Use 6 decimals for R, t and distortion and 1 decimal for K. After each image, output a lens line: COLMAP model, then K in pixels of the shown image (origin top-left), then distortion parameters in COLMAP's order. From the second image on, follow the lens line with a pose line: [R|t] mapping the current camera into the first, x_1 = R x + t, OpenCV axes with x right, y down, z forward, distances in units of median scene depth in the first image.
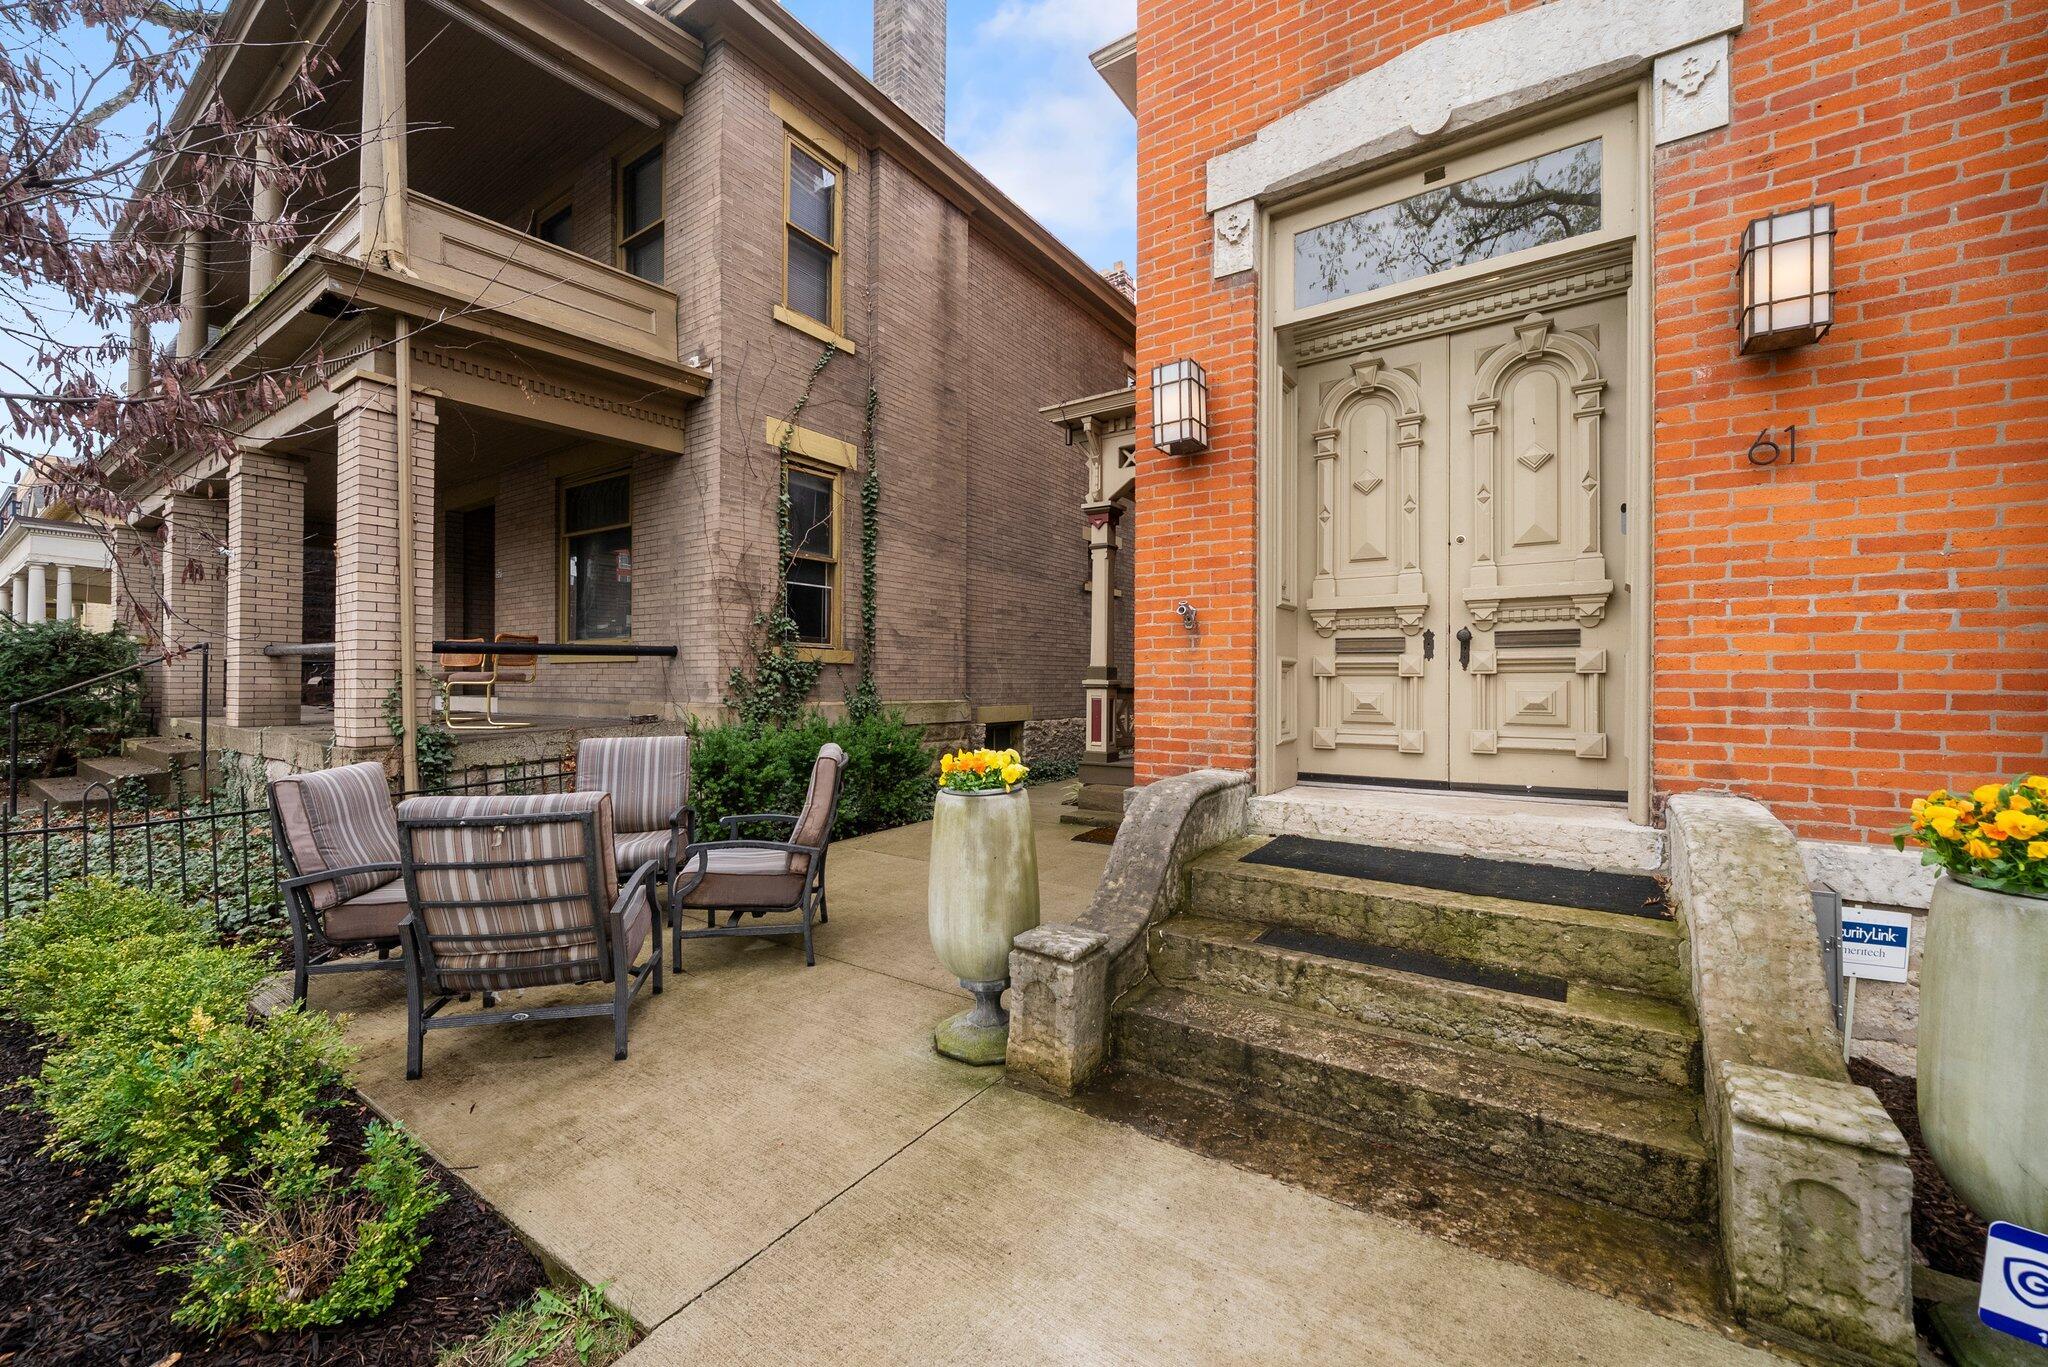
lens RADIAL K [[811.3, 0, 1004.3], [0, 811.3, 679.4], [0, 0, 1]] dist [-0.003866, 0.000432]
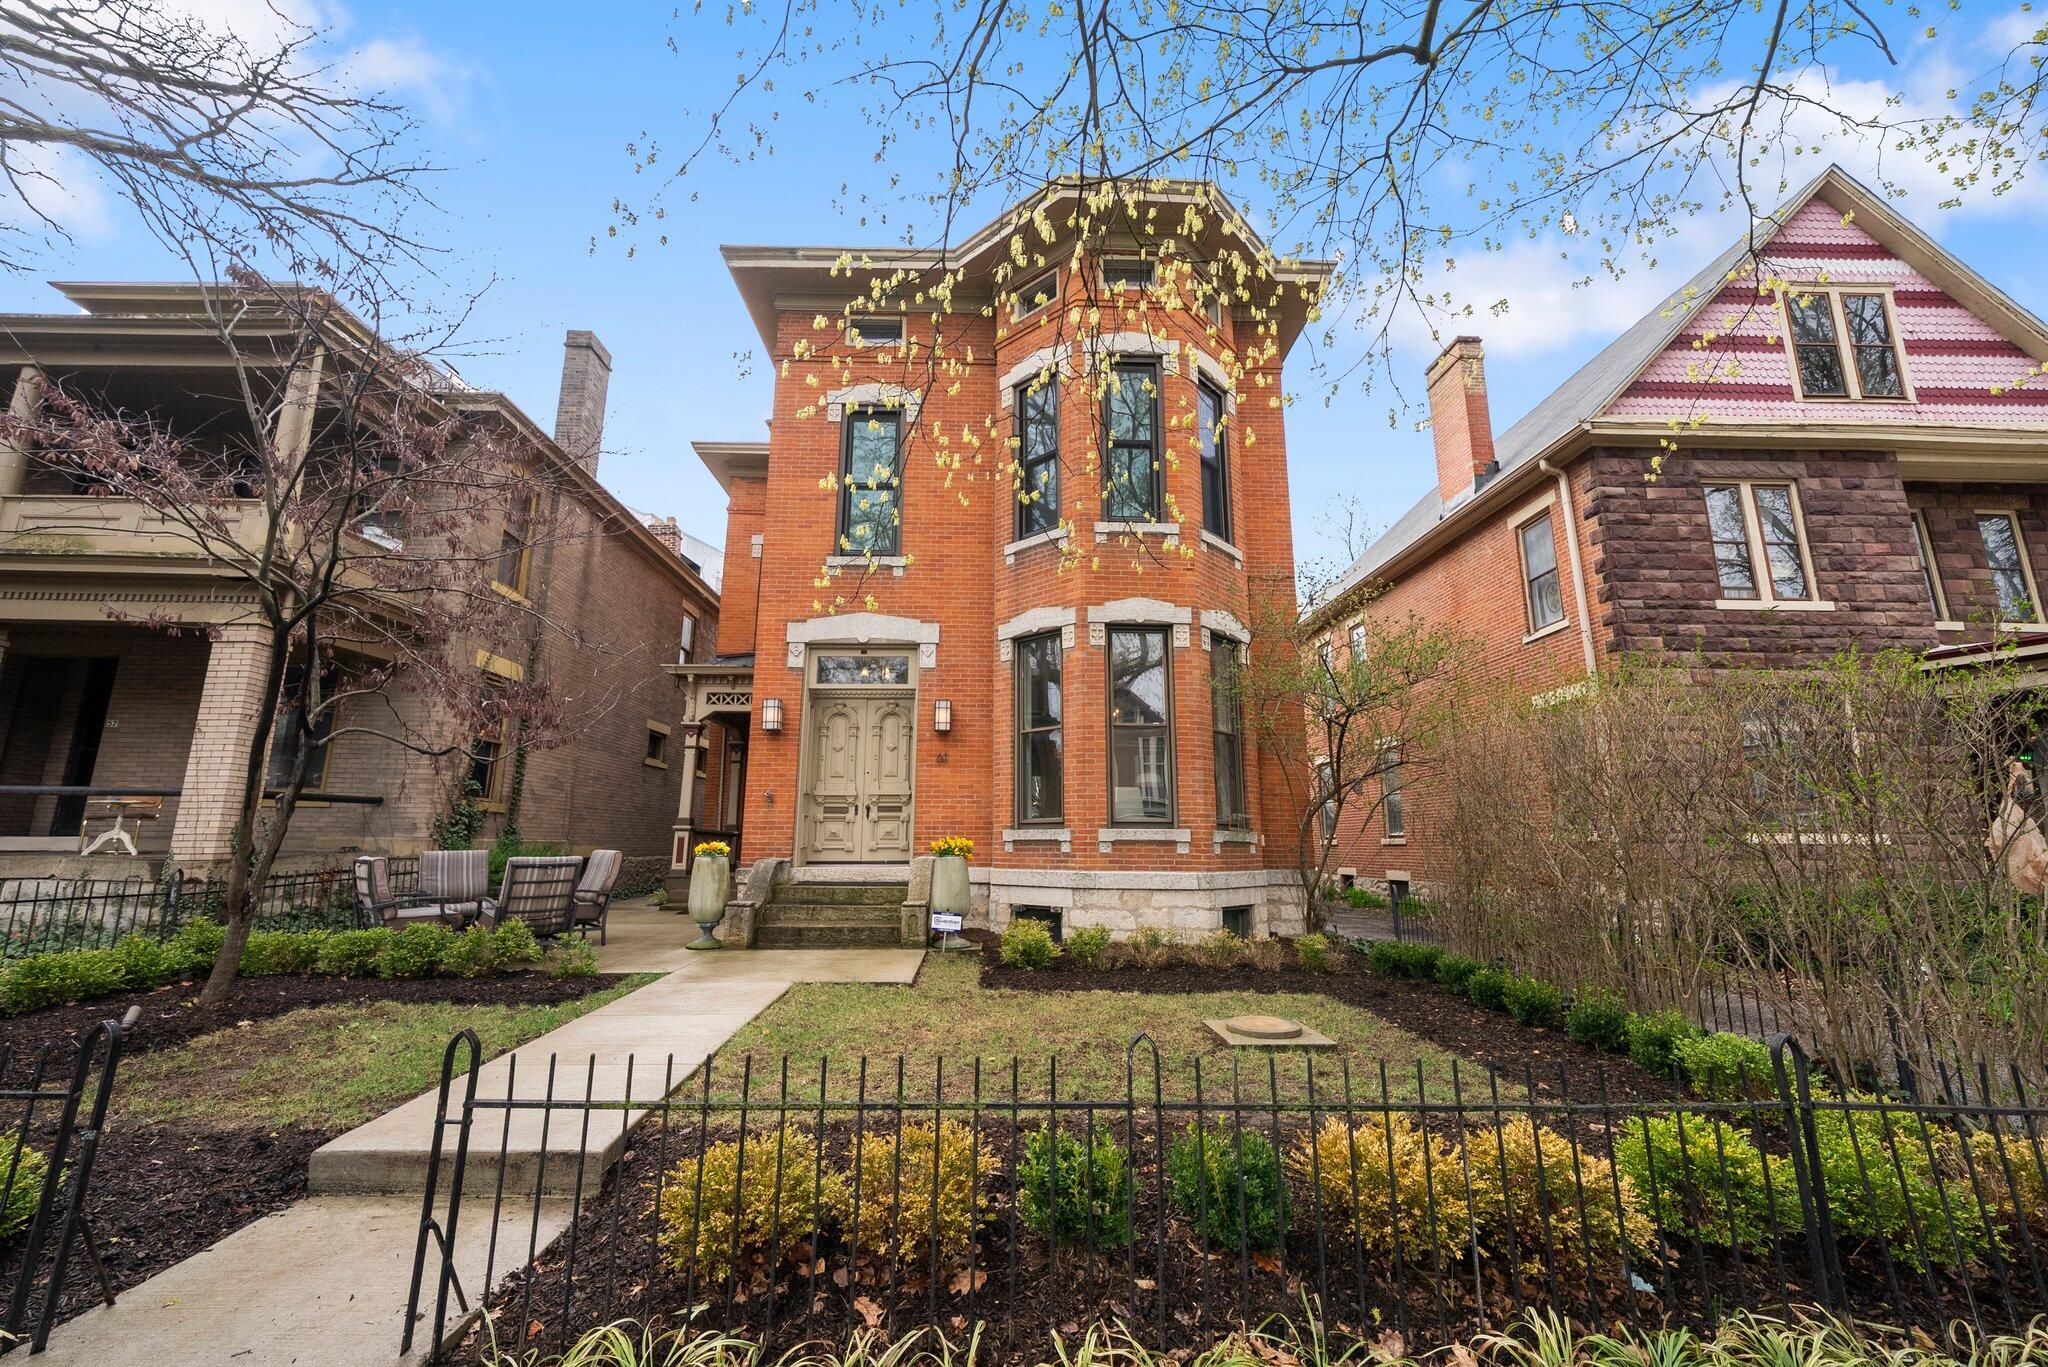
lens RADIAL K [[793.2, 0, 1016.0], [0, 793.2, 683.4], [0, 0, 1]] dist [-0.003207, -0.001114]
pose [[0.792347, 0.120473, 0.598058, -0.672476], [-0.002305, 0.980892, -0.194538, 0.055115], [-0.610067, 0.152763, 0.777484, -1.414525]]
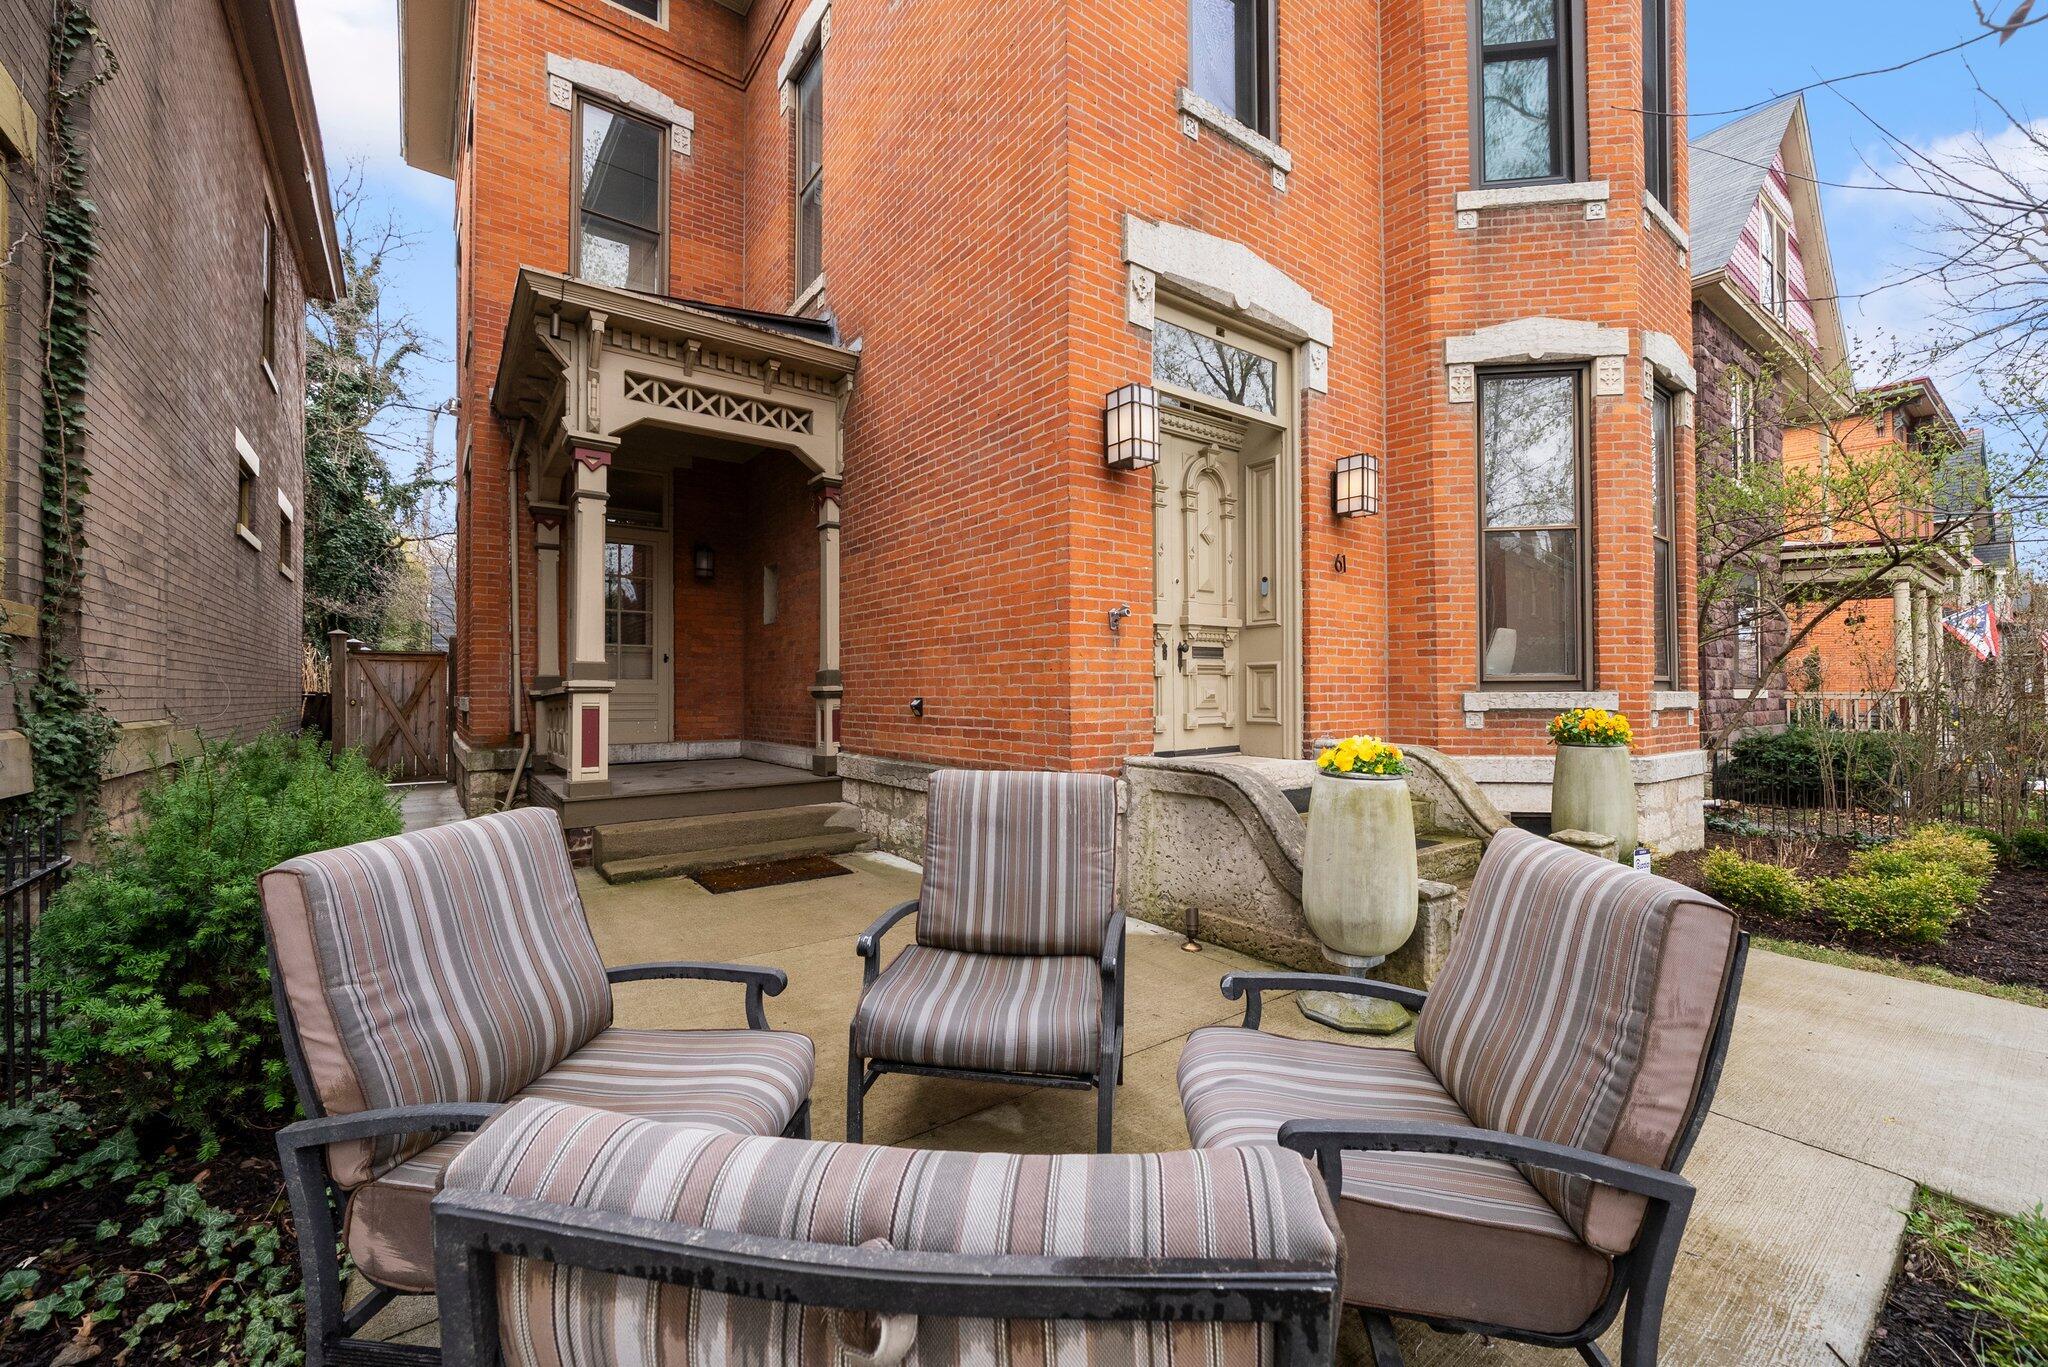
lens RADIAL K [[811.3, 0, 1024.7], [0, 811.3, 684.6], [0, 0, 1]] dist [-0.003866, 0.000432]
pose [[0.309687, 0.007275, 0.950811, -0.838309], [0.001625, 0.999965, -0.008180, 0.019835], [-0.950837, 0.004079, 0.309665, 0.774720]]
